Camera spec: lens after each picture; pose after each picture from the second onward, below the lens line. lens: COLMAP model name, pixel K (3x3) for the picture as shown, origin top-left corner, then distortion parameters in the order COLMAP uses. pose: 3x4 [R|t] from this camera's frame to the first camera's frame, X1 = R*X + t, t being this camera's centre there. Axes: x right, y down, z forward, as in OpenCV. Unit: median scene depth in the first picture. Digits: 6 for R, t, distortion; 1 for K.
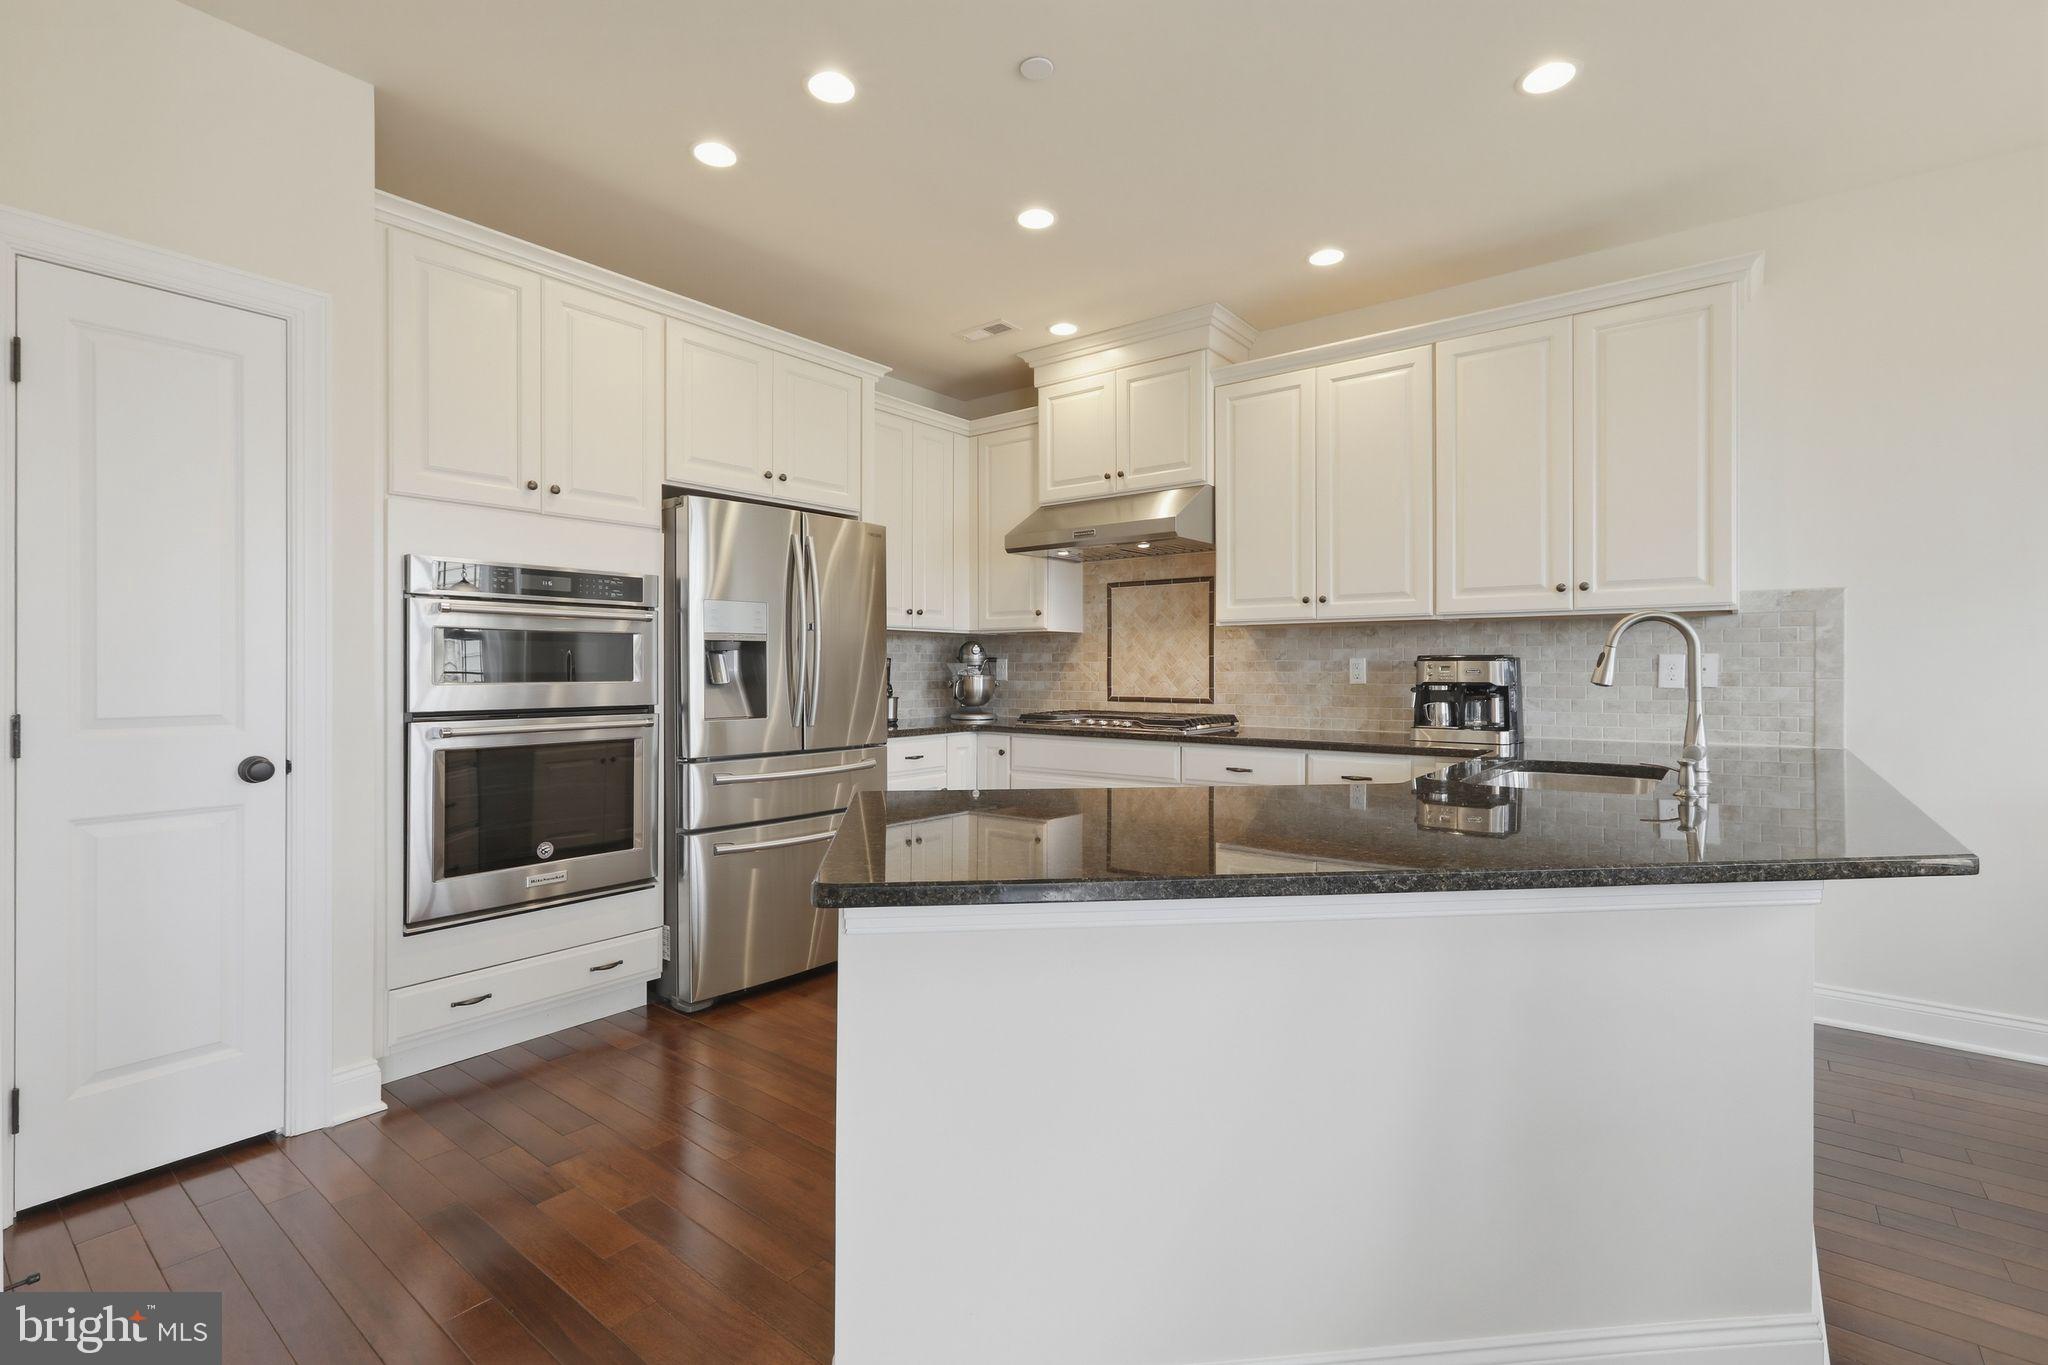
lens RADIAL K [[925.1, 0, 1022.0], [0, 925.1, 668.7], [0, 0, 1]] dist [-0.001445, 0.004193]
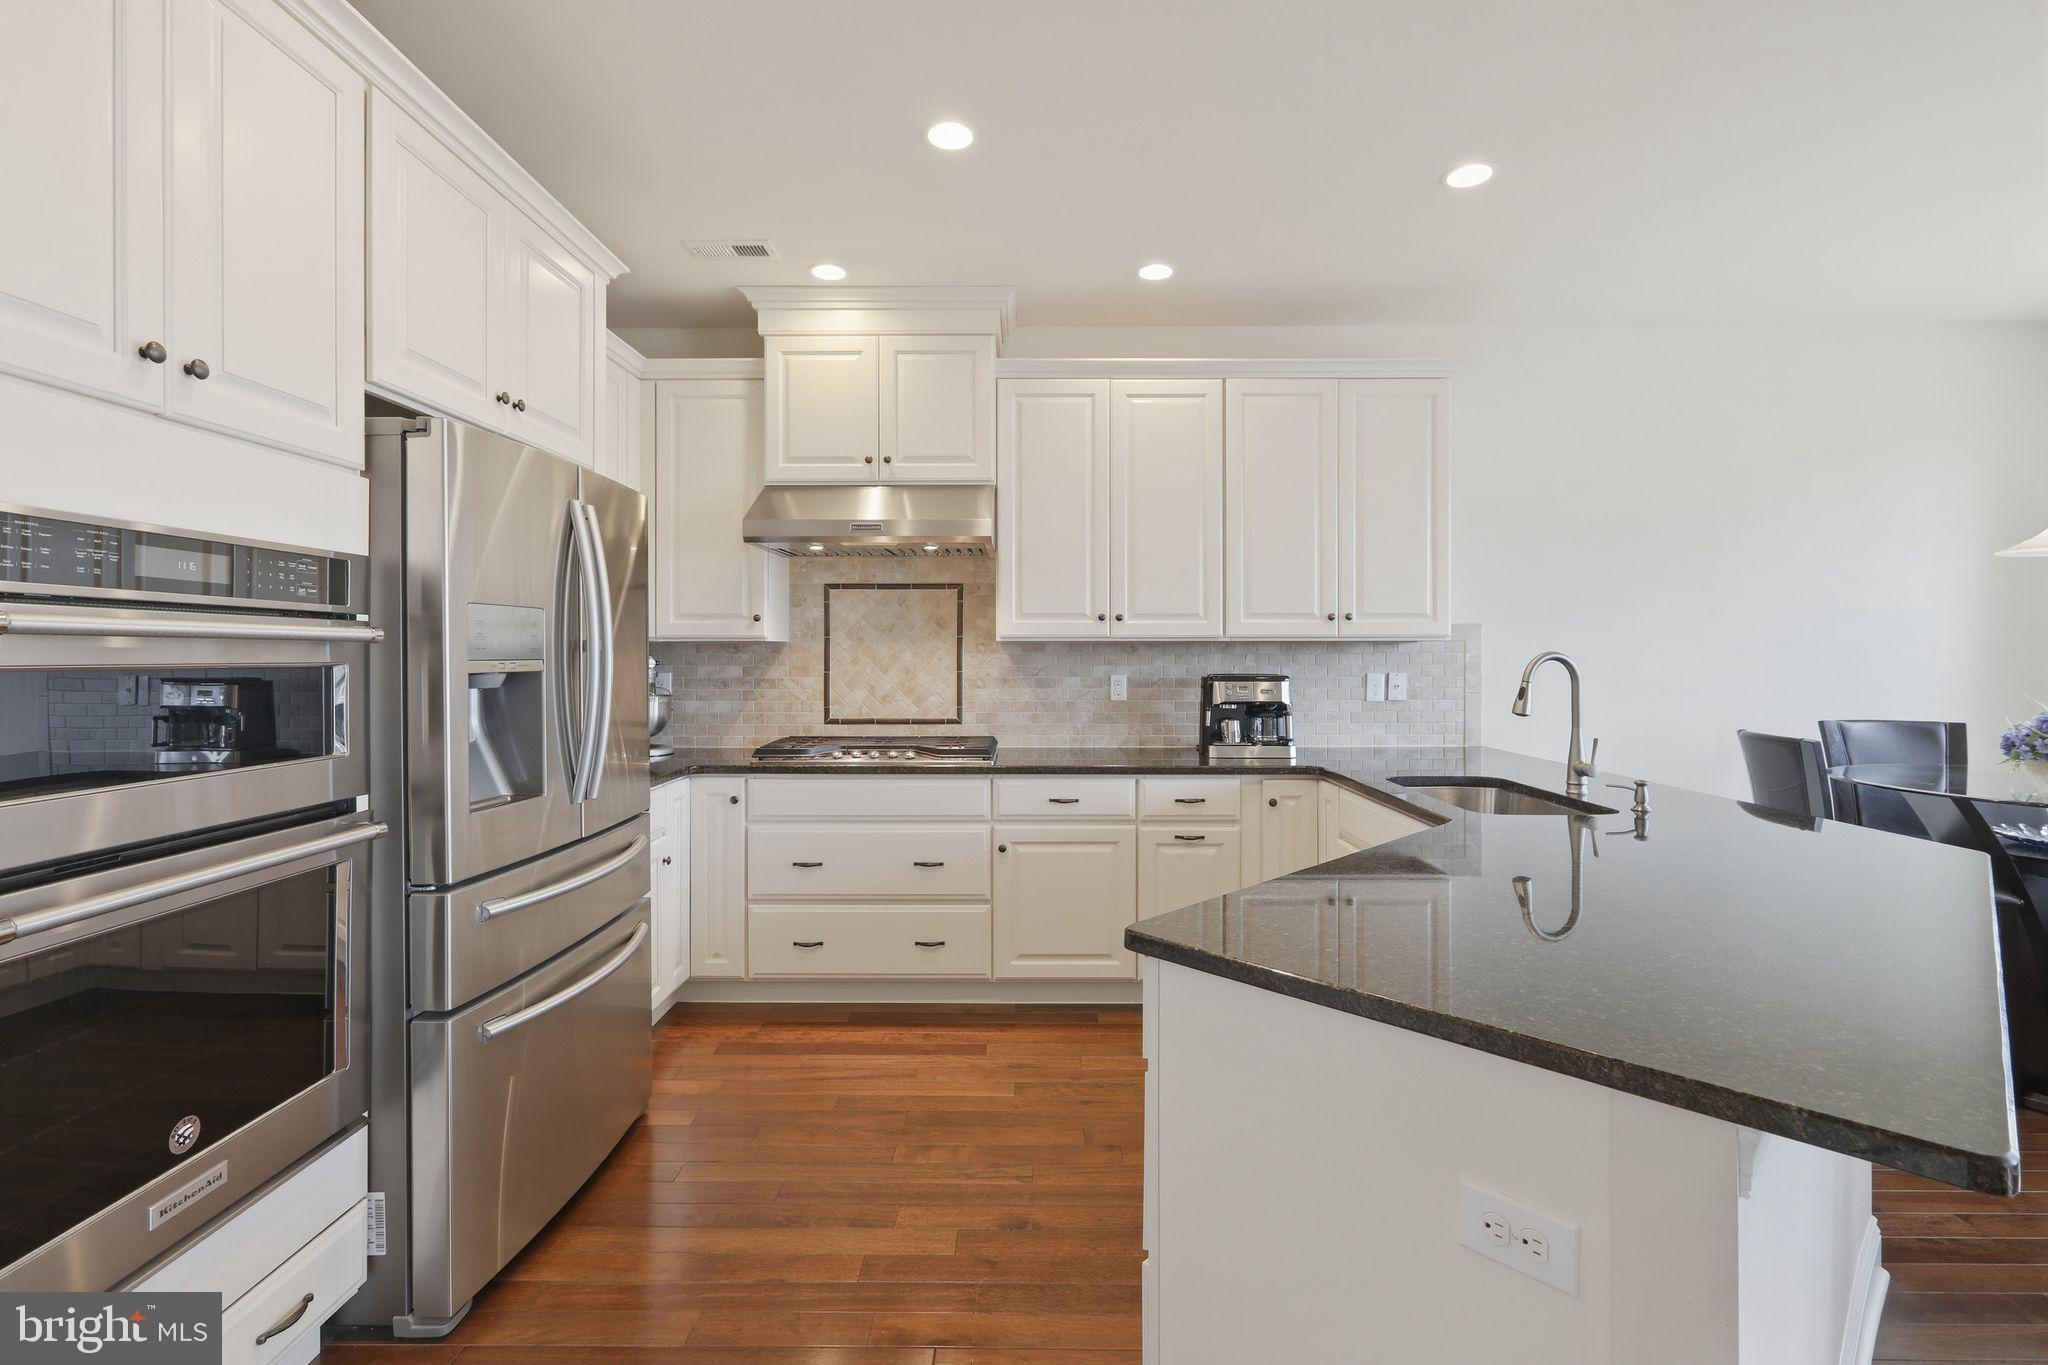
lens RADIAL K [[932.1, 0, 1021.8], [0, 932.1, 651.8], [0, 0, 1]] dist [-0.000697, 0.000665]
pose [[0.792956, 0.001108, 0.609278, -0.344099], [0.000416, 0.999997, -0.002359, -0.034943], [-0.609279, 0.002124, 0.792953, 0.269377]]
